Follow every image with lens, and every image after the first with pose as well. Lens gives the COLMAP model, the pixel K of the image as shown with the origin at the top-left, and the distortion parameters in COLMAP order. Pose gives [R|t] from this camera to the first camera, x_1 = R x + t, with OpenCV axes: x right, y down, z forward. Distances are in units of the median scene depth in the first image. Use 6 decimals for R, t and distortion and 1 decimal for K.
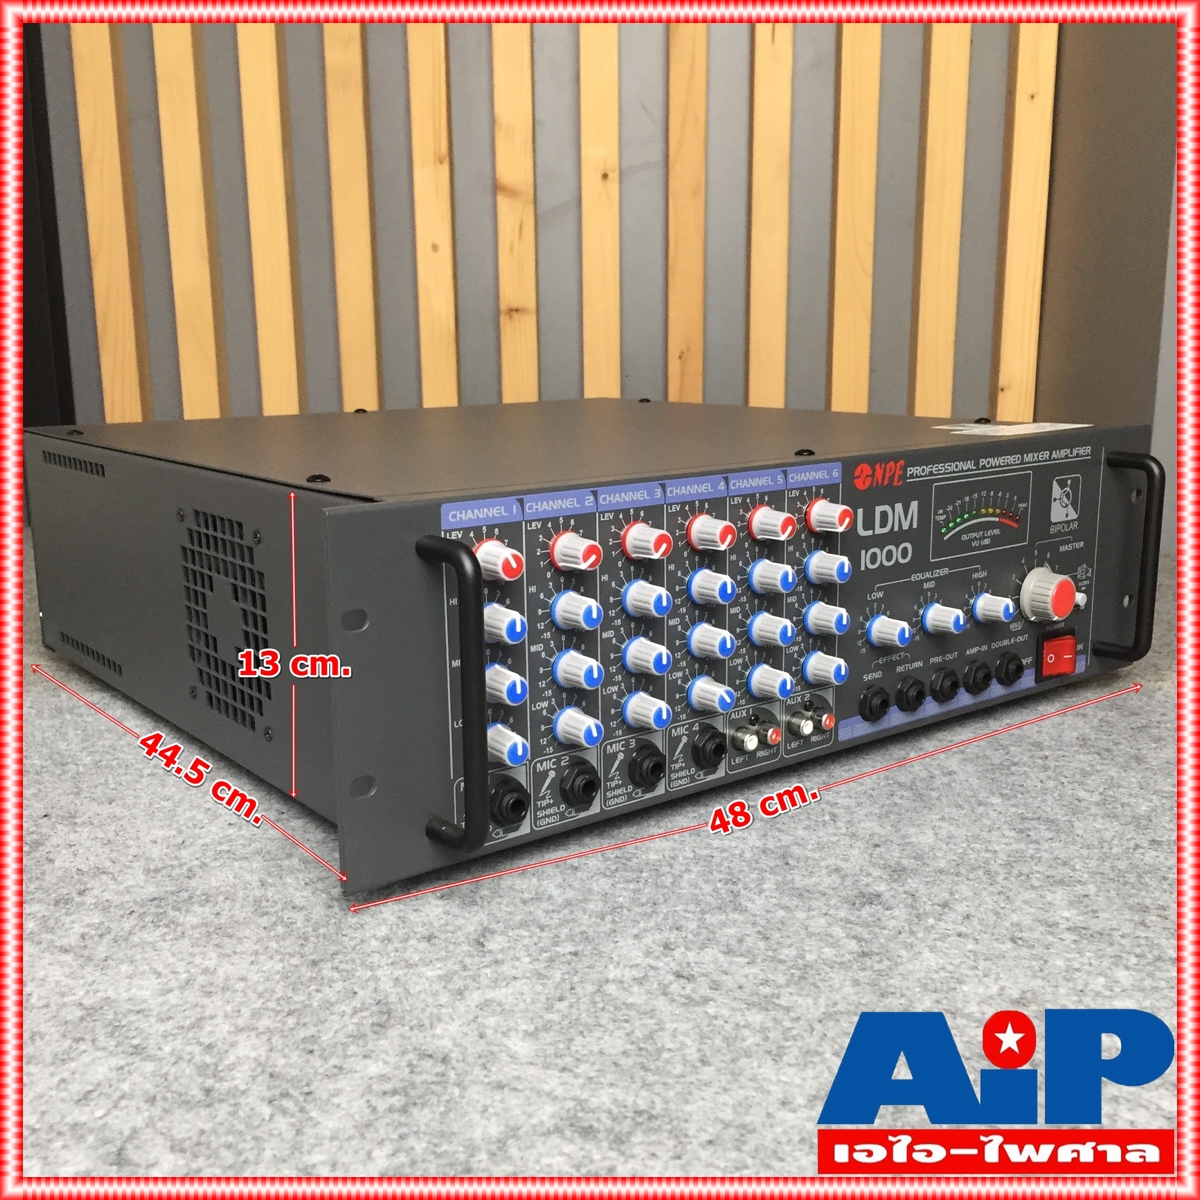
lens RADIAL K [[1345.5, 0, 596.9], [0, 1345.5, 607.2], [0, 0, 1]] dist [0.021556, 0.000000]
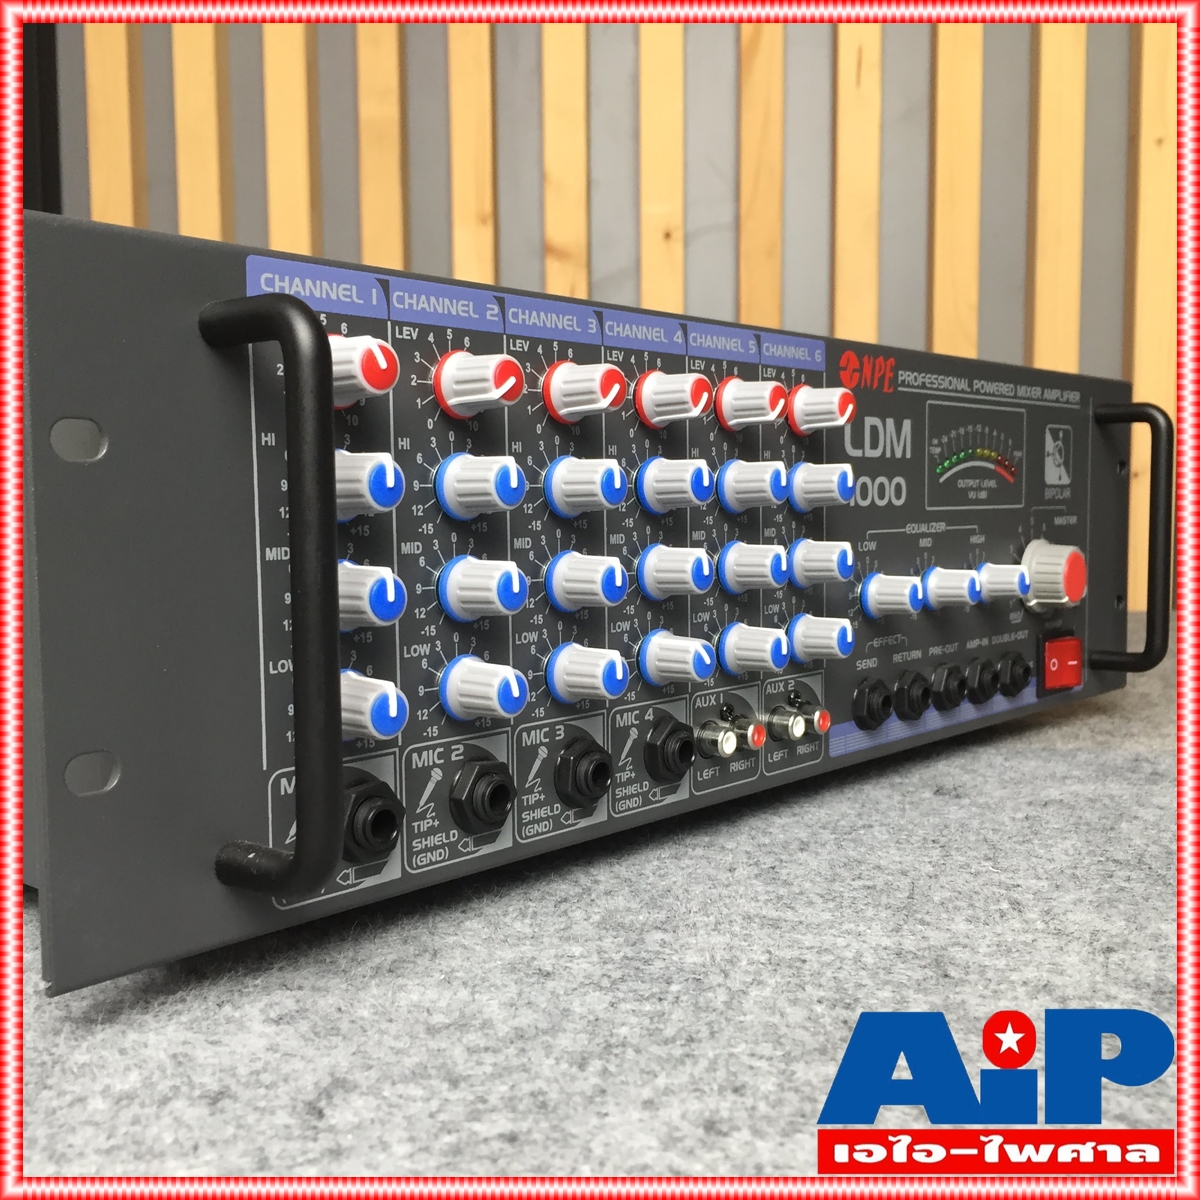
lens RADIAL K [[1345.5, 0, 592.5], [0, 1345.5, 599.6], [0, 0, 1]] dist [0.021556, 0.000000]
pose [[0.984531, -0.012559, 0.174760, -0.055895], [0.037454, 0.989457, -0.139897, 0.109600], [-0.171160, 0.144279, 0.974622, 0.339673]]
